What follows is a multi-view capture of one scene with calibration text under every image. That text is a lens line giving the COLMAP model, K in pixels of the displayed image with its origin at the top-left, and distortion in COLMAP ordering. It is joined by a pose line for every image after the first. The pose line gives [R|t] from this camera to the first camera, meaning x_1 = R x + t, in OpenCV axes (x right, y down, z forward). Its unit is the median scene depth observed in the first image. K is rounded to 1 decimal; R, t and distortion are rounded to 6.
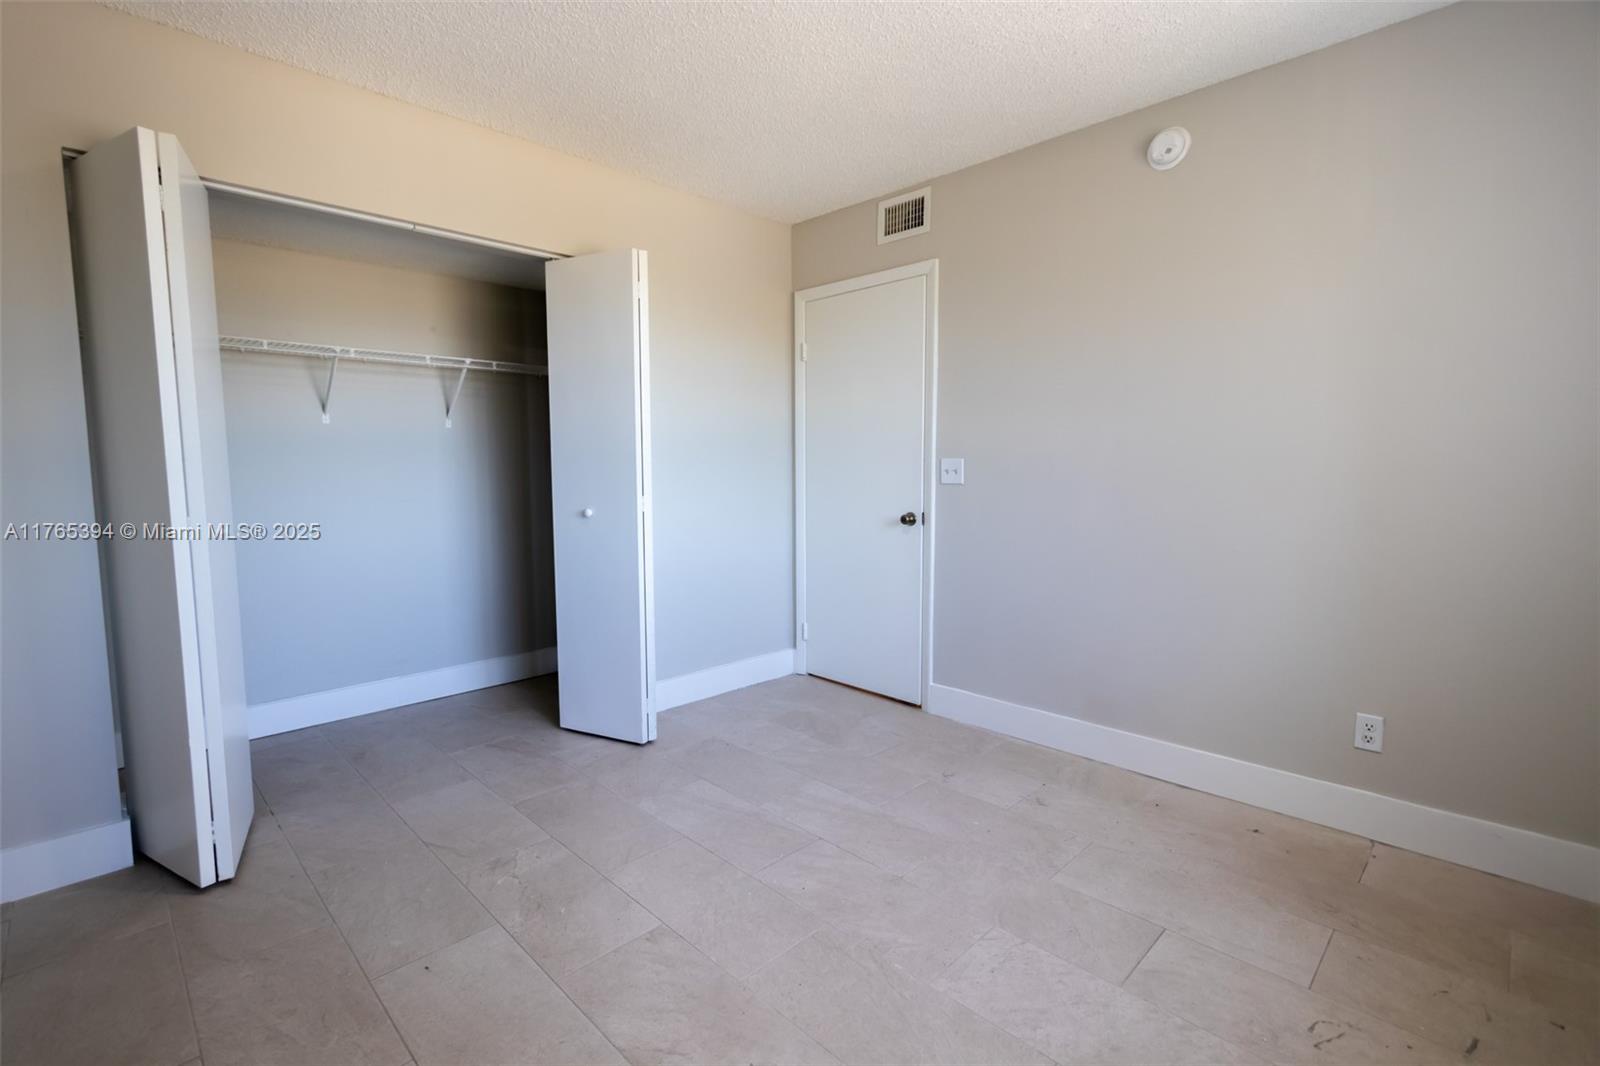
lens RADIAL K [[728.7, 0, 776.2], [0, 728.7, 533.2], [0, 0, 1]] dist [0.001063, 0.000004]
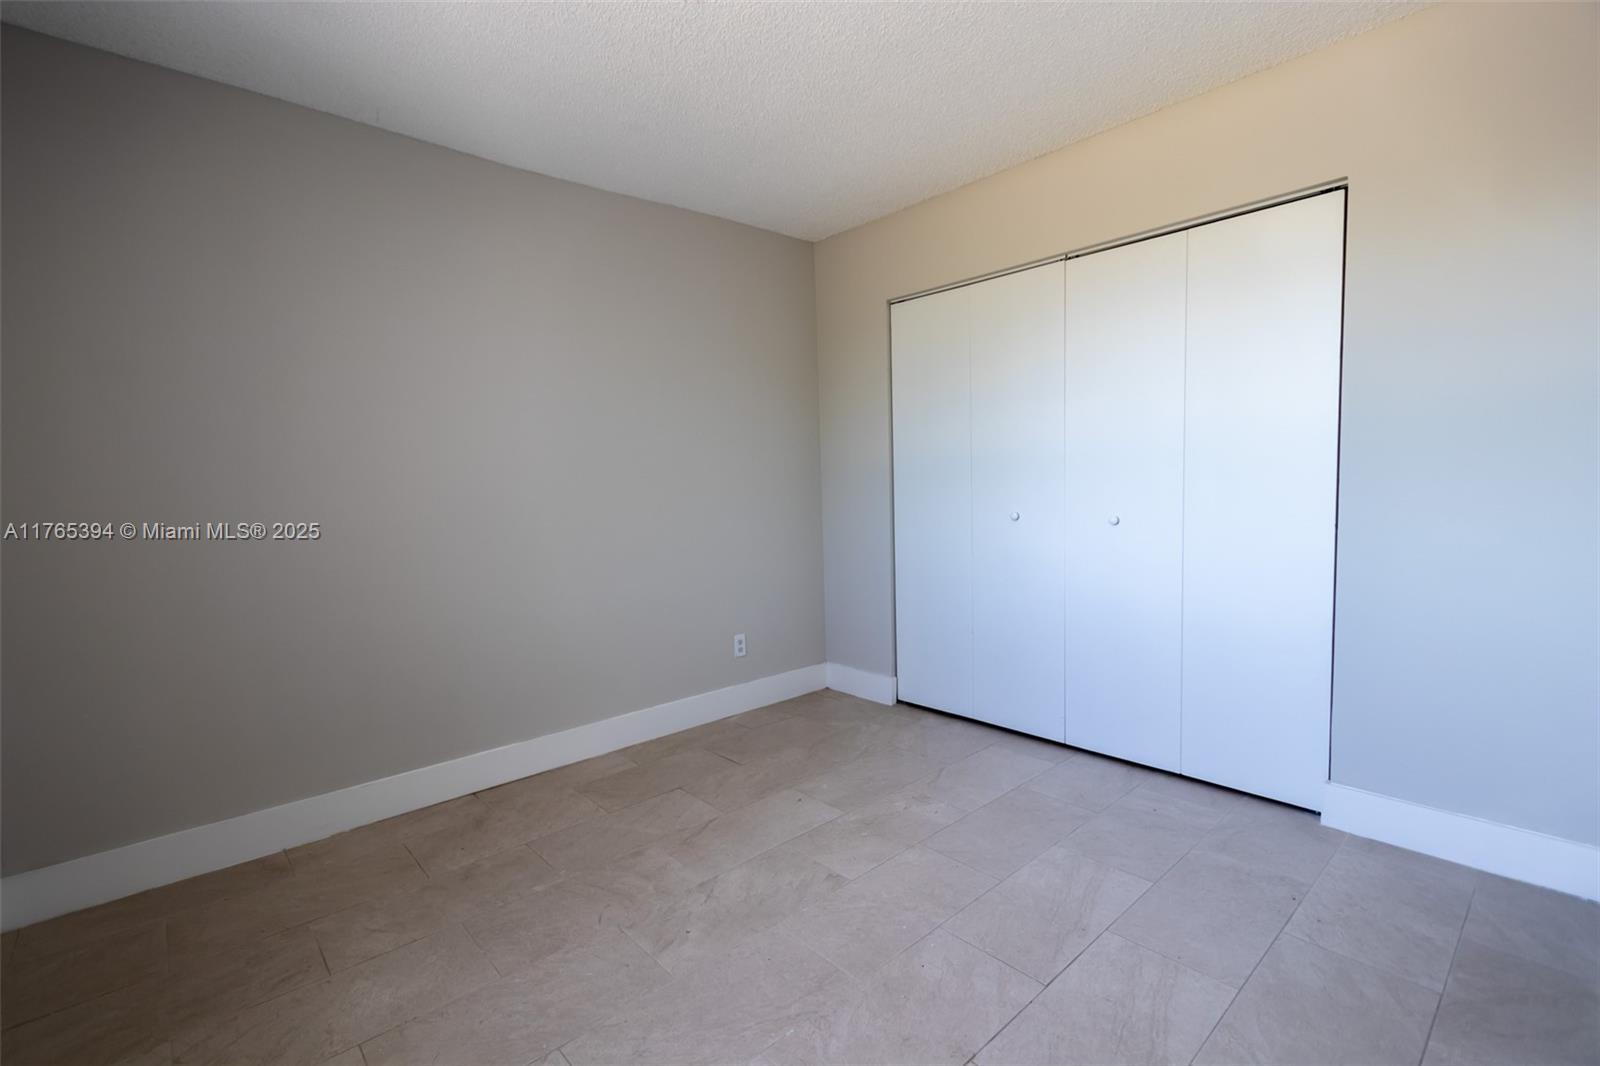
lens RADIAL K [[728.7, 0, 776.2], [0, 728.7, 533.2], [0, 0, 1]] dist [0.001063, 0.000004]
pose [[-0.053183, 0.082555, -0.995166, 0.891498], [-0.069680, 0.993841, 0.086169, -0.083970], [0.996151, 0.073926, -0.047103, 0.861905]]
